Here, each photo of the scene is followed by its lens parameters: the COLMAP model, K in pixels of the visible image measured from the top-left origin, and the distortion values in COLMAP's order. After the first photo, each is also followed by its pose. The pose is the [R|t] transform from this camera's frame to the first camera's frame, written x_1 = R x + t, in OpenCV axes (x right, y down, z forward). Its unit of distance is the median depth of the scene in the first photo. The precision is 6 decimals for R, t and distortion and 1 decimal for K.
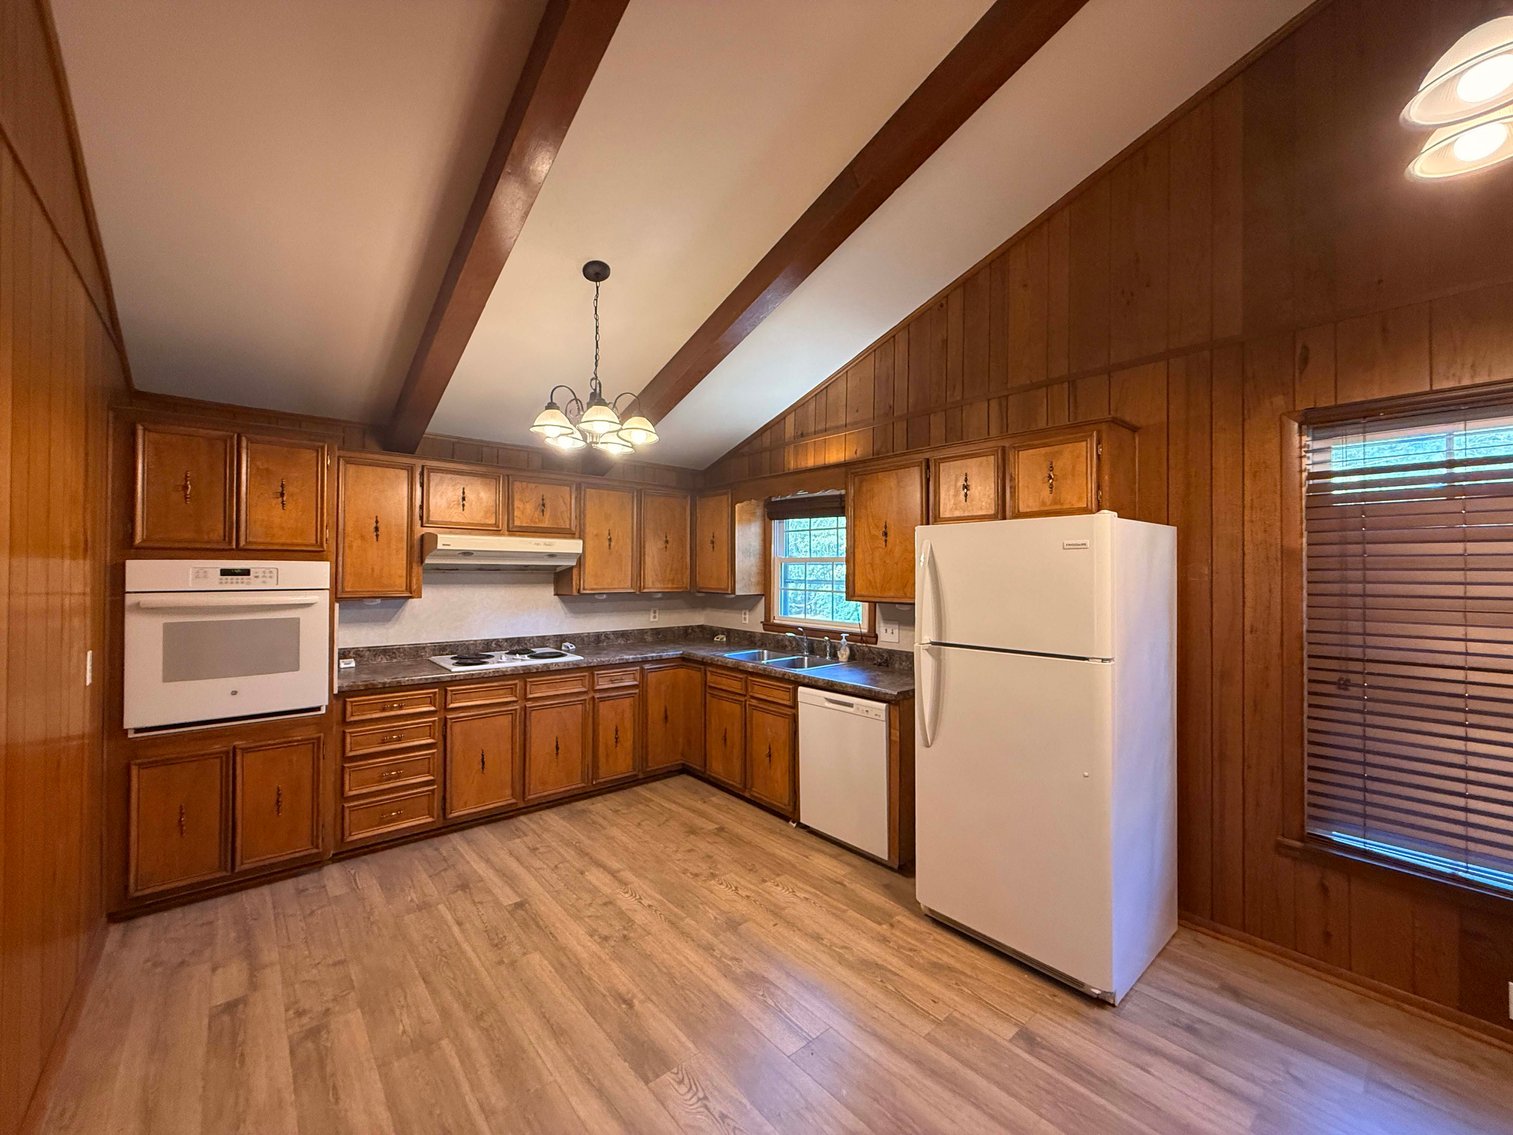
lens RADIAL K [[602.0, 0, 747.6], [0, 602.0, 564.7], [0, 0, 1]] dist [0.001691, 0.000162]
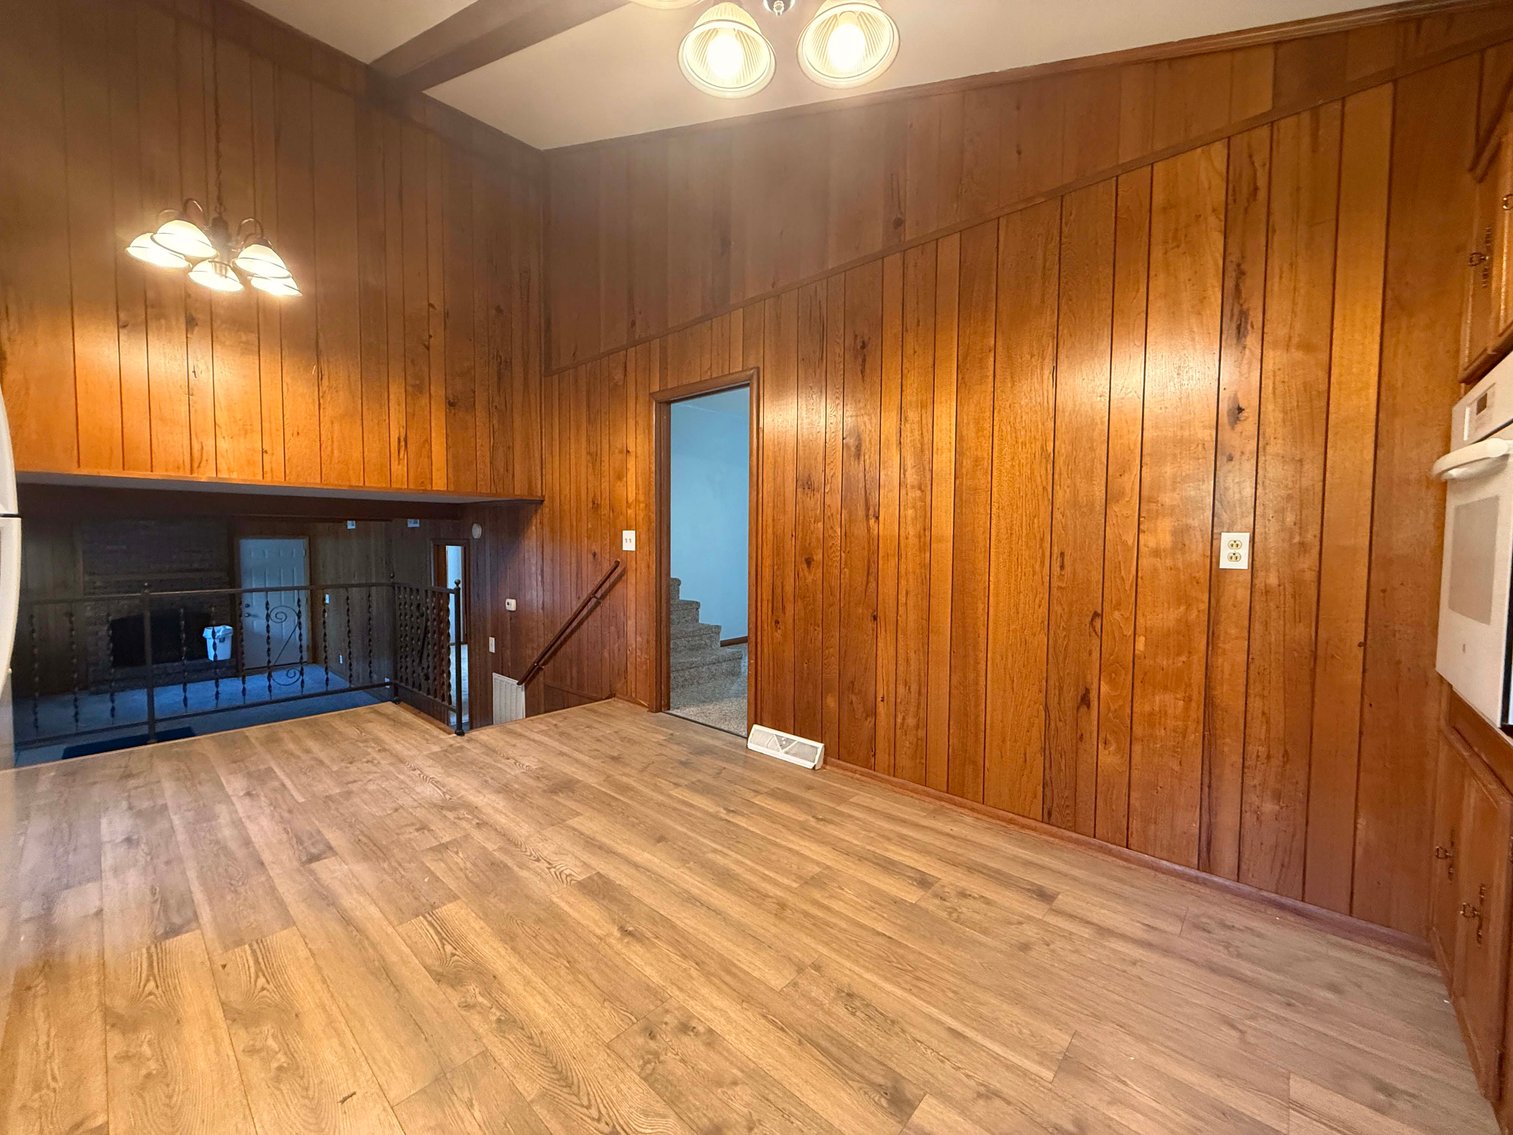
lens RADIAL K [[602.0, 0, 747.6], [0, 602.0, 564.7], [0, 0, 1]] dist [0.001691, 0.000162]
pose [[-0.992307, -0.009973, -0.123396, -0.276734], [-0.014185, 0.999345, 0.033306, 0.188383], [0.122983, 0.034800, -0.991798, 1.979509]]
